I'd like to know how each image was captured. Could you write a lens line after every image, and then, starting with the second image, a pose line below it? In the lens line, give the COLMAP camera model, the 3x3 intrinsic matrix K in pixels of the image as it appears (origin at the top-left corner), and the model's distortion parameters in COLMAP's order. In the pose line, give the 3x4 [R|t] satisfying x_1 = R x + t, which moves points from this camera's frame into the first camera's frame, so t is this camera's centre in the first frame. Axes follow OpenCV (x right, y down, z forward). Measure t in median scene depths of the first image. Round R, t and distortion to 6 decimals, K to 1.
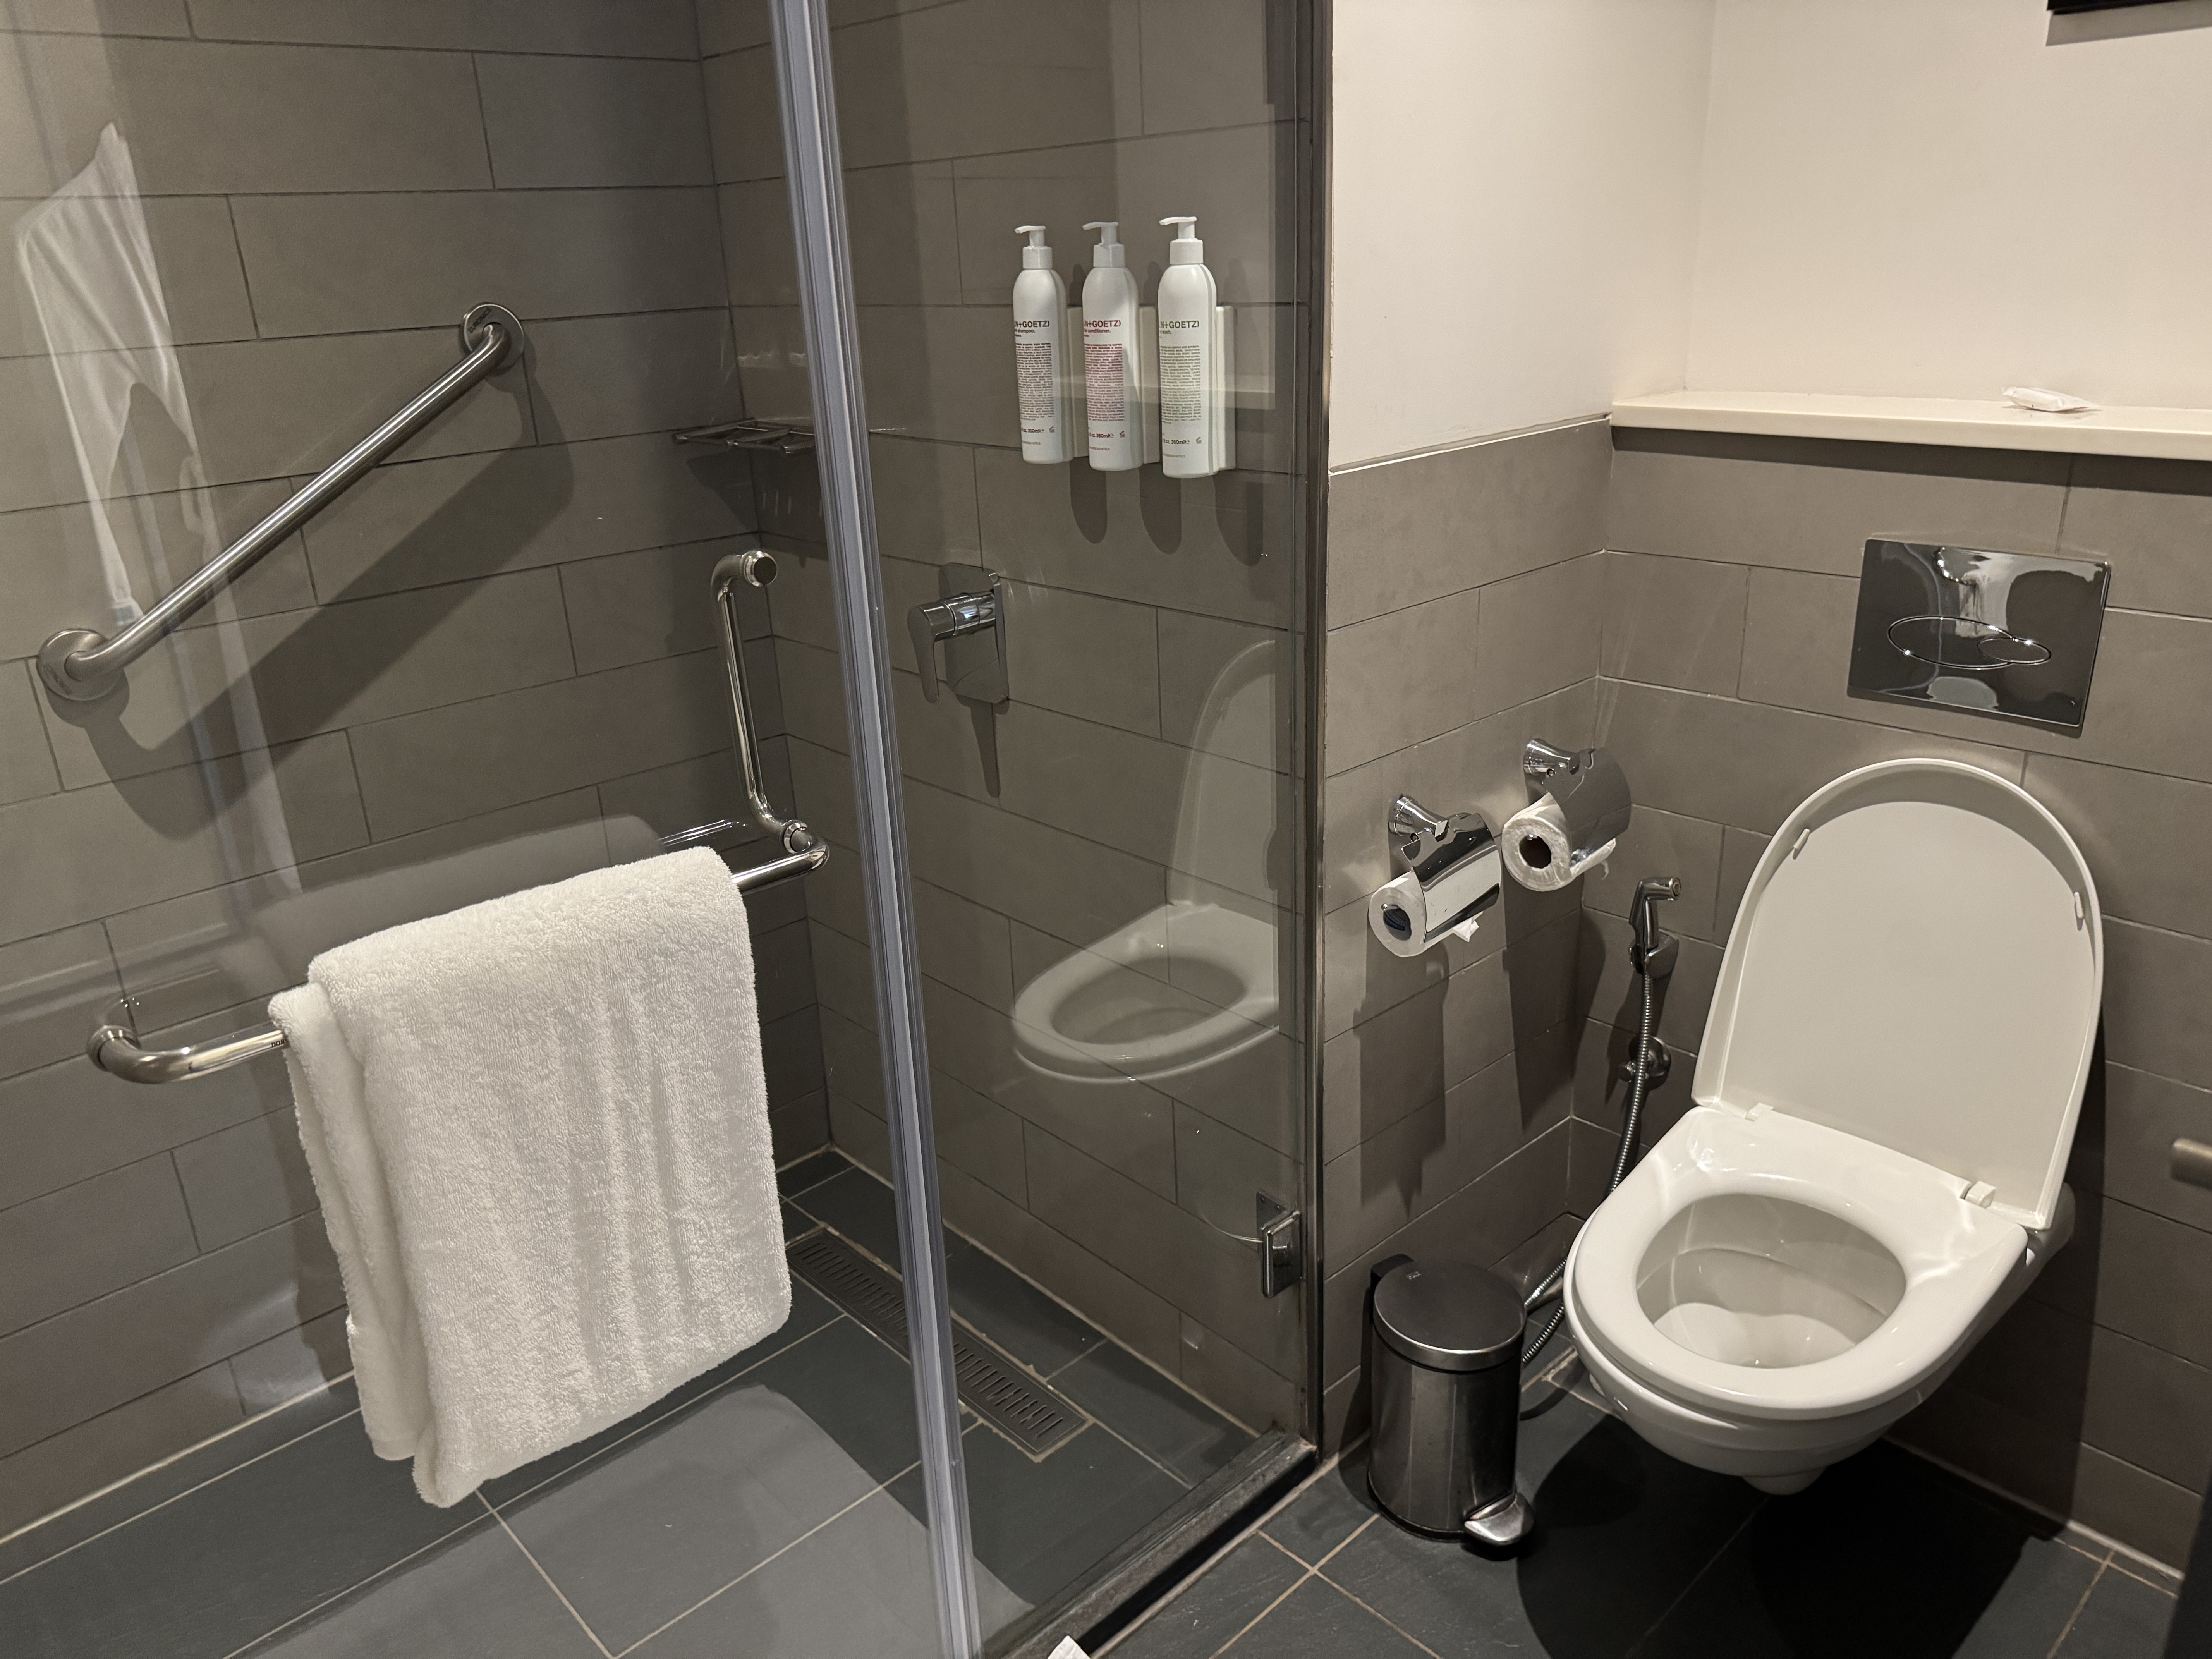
lens RADIAL K [[1558.2, 0, 1111.8], [0, 1558.2, 833.5], [0, 0, 1]] dist [-0.000107, -0.021988]
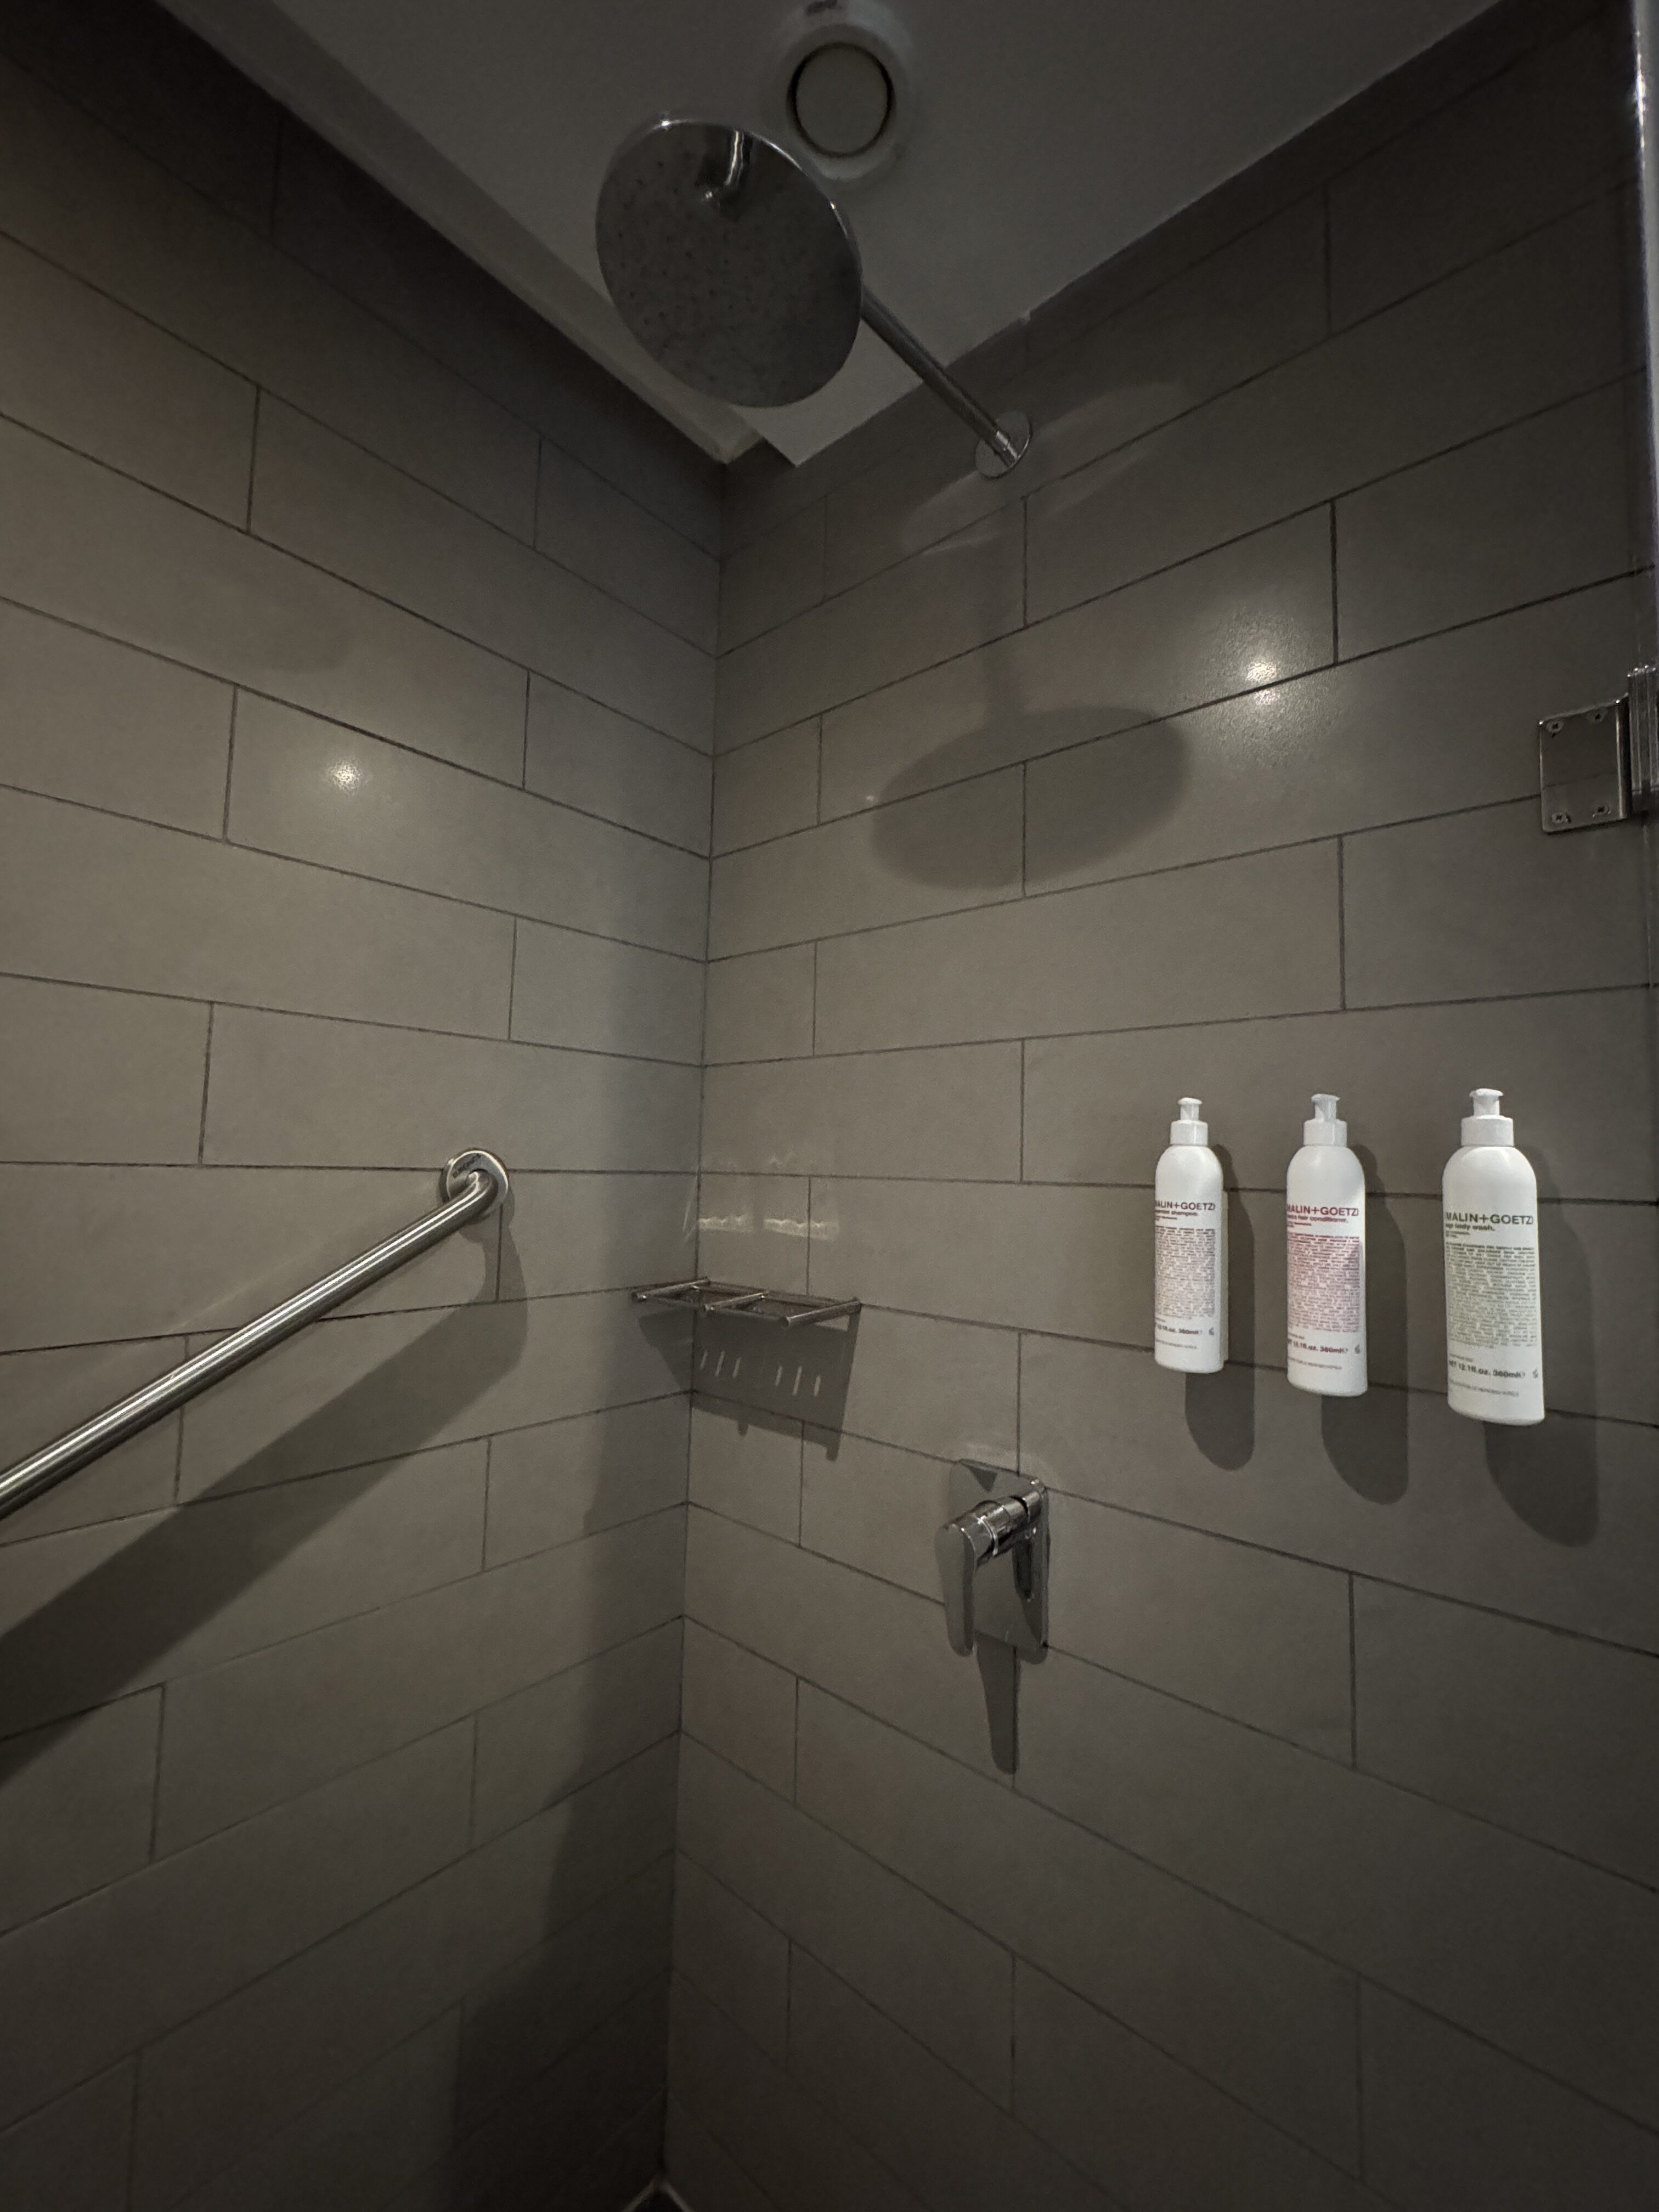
lens RADIAL K [[903.4, 0, 829.2], [0, 903.4, 1095.5], [0, 0, 1]] dist [0.017207, -0.000096]
pose [[0.991931, 0.071370, 0.104785, -0.249312], [-0.019660, 0.903094, -0.428993, -0.139238], [-0.125248, 0.423472, 0.897209, 0.465817]]
